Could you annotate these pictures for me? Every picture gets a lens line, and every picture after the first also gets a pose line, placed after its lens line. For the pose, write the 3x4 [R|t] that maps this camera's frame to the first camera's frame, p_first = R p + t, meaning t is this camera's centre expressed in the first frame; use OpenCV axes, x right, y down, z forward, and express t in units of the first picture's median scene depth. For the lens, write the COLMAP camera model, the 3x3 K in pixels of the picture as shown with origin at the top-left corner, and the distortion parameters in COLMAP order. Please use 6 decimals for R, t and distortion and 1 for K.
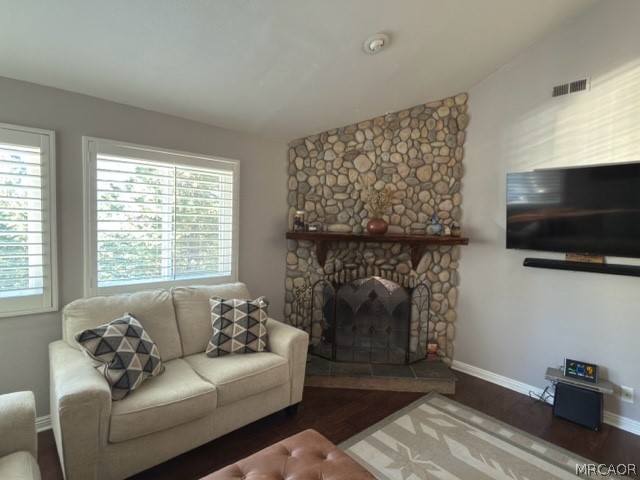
lens RADIAL K [[345.1, 0, 316.7], [0, 345.1, 242.6], [0, 0, 1]] dist [-0.000196, -0.001491]
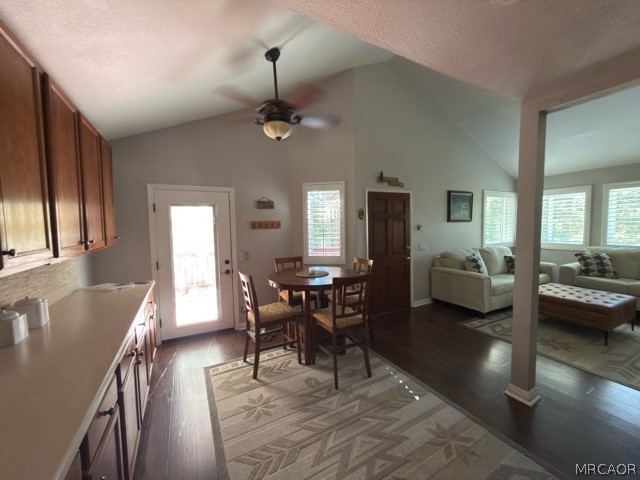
lens RADIAL K [[256.2, 0, 318.9], [0, 256.2, 240.1], [0, 0, 1]] dist [-0.001150, 0.001387]
pose [[-0.229088, 0.043445, -0.972436, 1.635014], [-0.037958, 0.997845, 0.053523, 0.080492], [0.972665, 0.049173, -0.226945, -0.587865]]
